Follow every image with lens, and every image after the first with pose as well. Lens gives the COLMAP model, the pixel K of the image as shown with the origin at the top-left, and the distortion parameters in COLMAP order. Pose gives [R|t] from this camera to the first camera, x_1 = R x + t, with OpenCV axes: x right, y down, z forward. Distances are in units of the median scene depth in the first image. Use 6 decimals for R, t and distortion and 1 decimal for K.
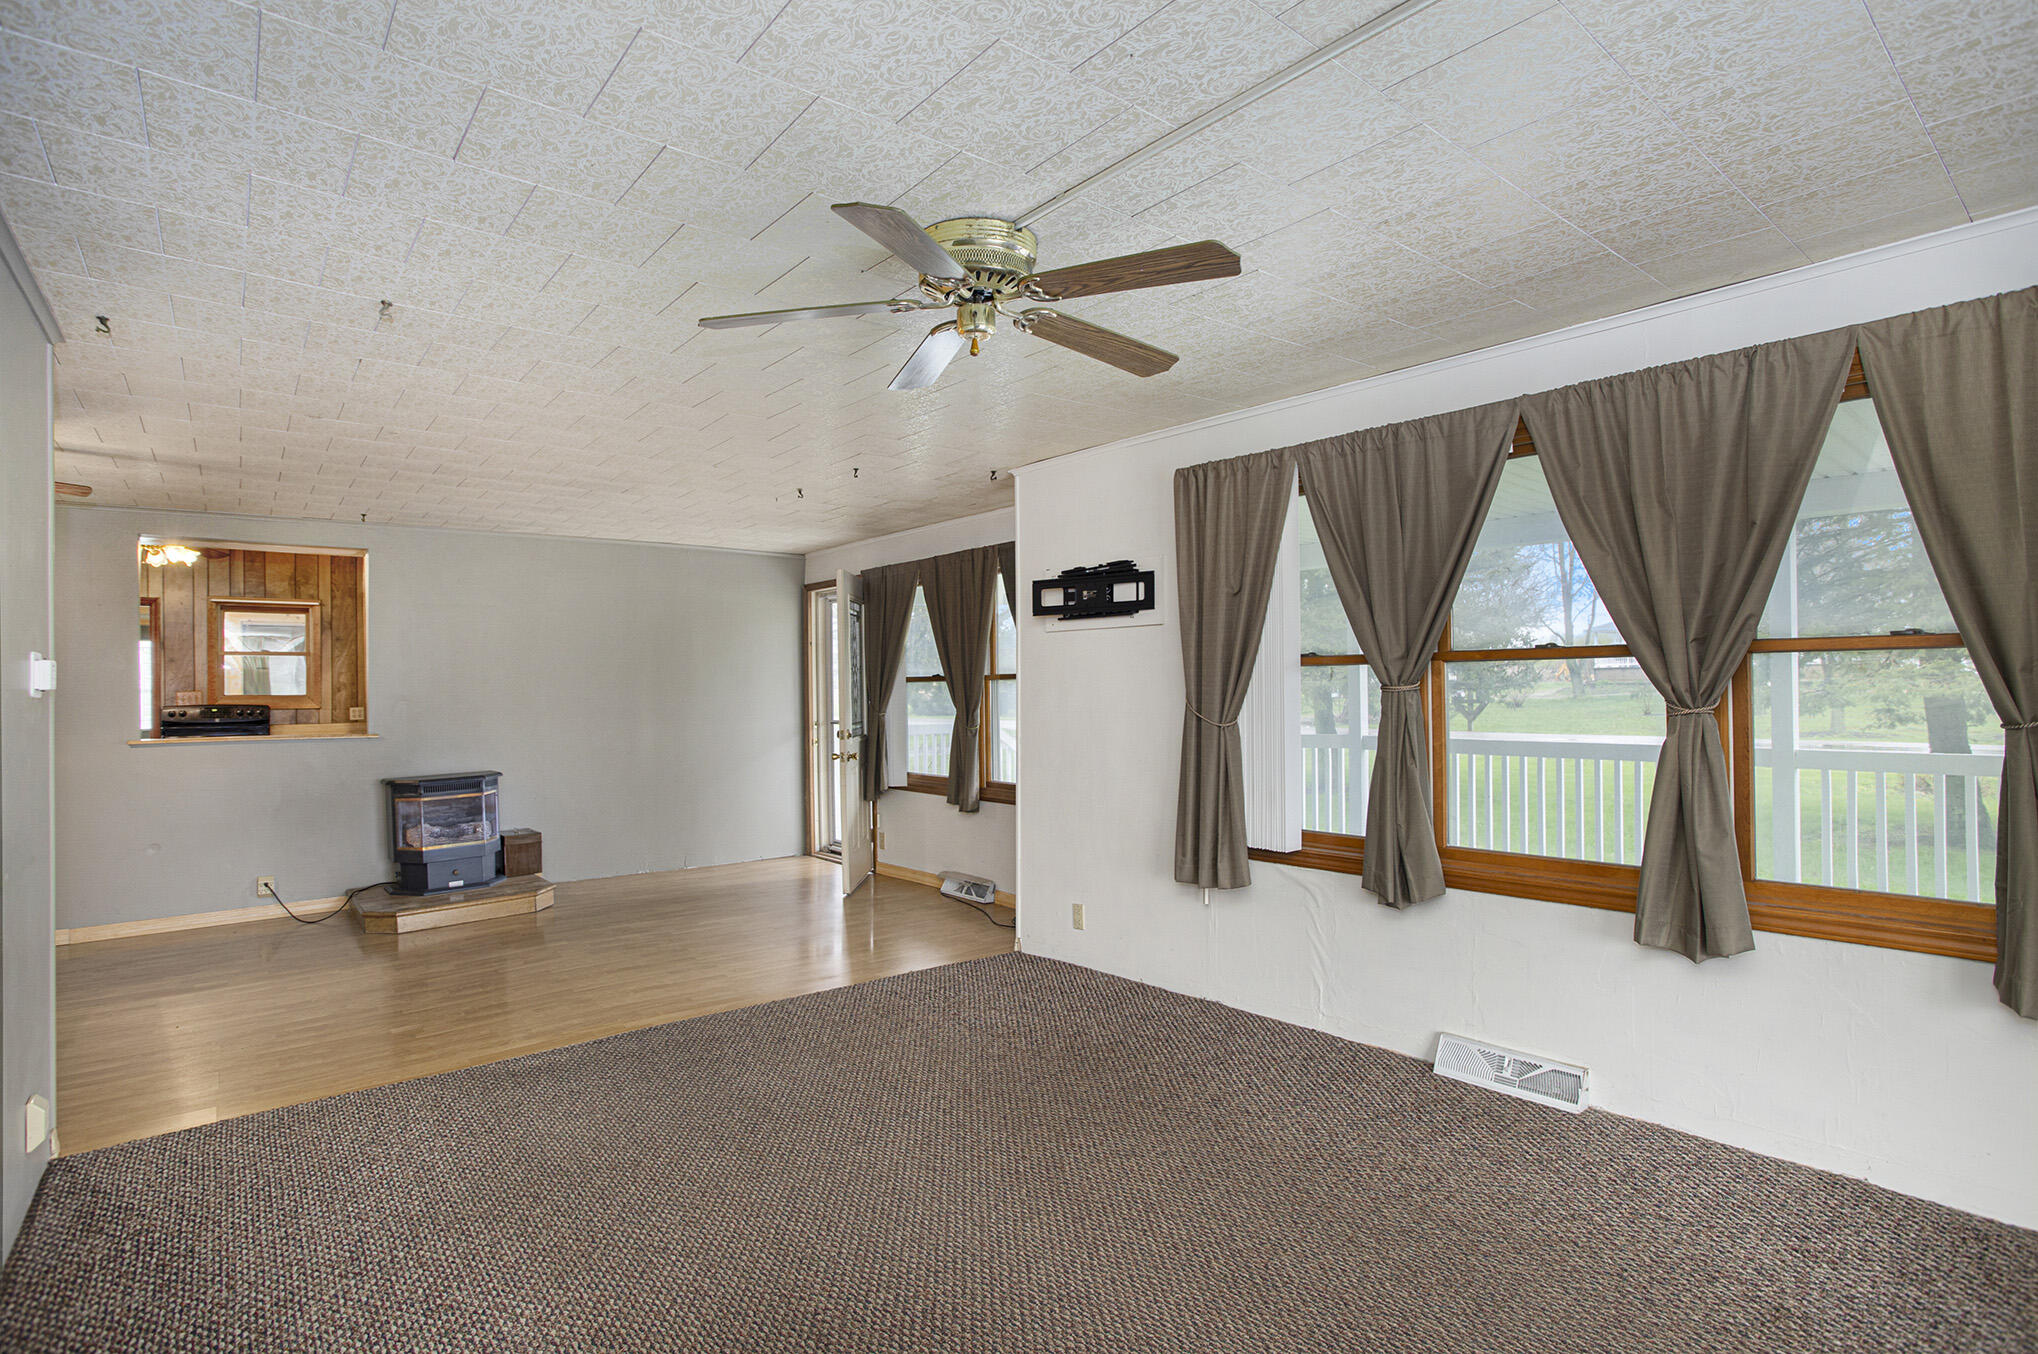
lens RADIAL K [[1004.1, 0, 1019.0], [0, 1004.1, 677.0], [0, 0, 1]] dist [-0.029990, -0.000121]
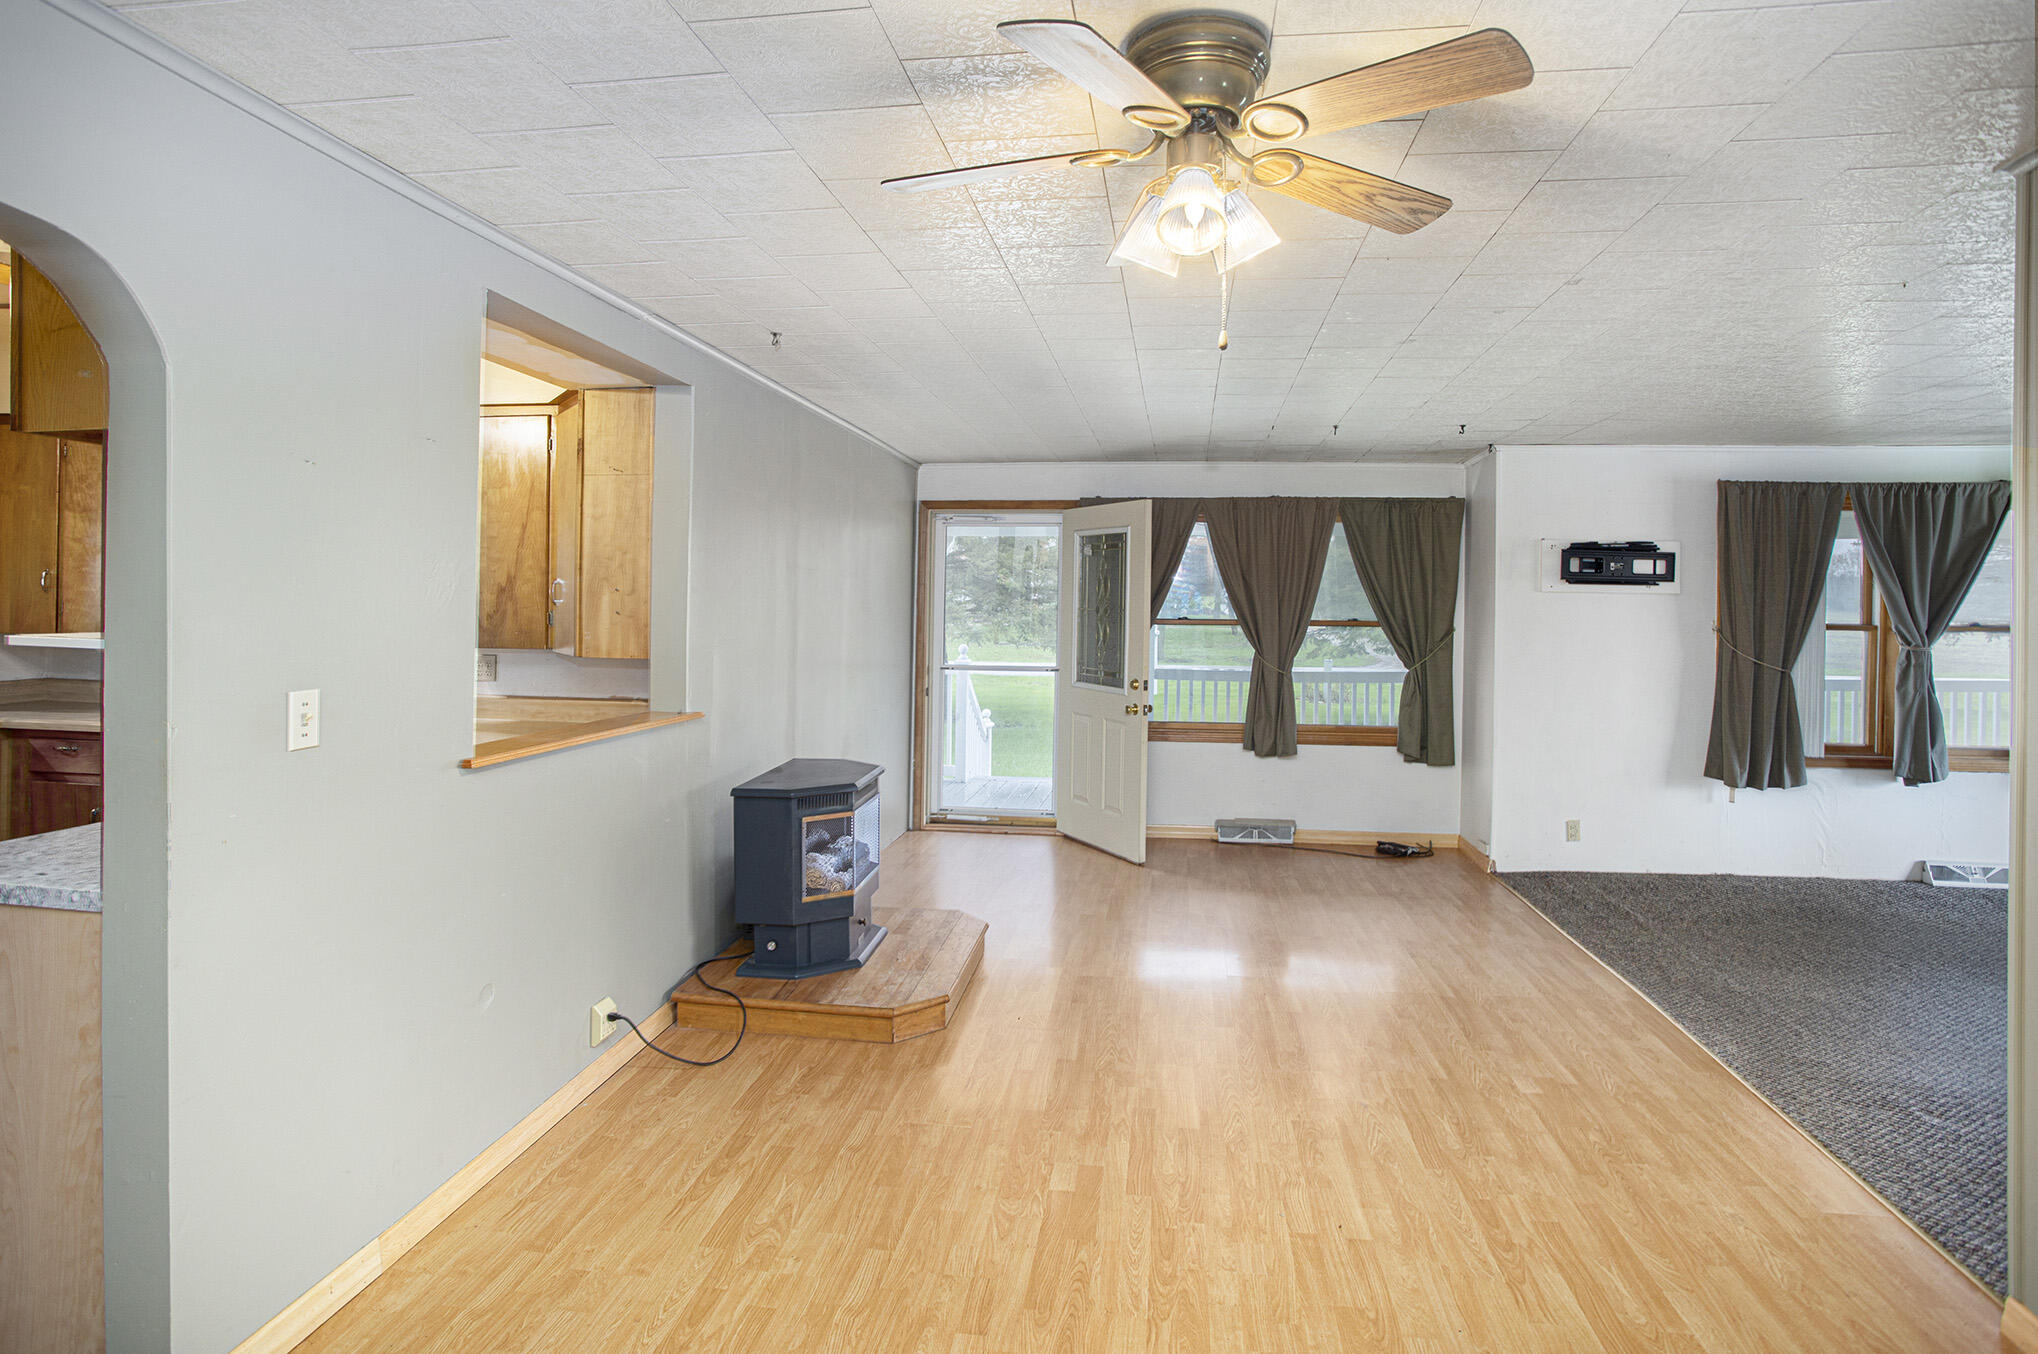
lens RADIAL K [[990.2, 0, 1020.1], [0, 990.2, 620.8], [0, 0, 1]] dist [-0.000982, -0.000015]
pose [[0.701705, 0.016777, 0.712270, -1.334353], [-0.028967, 0.999568, 0.004993, 0.000210], [-0.711879, -0.024136, 0.701888, 0.684338]]
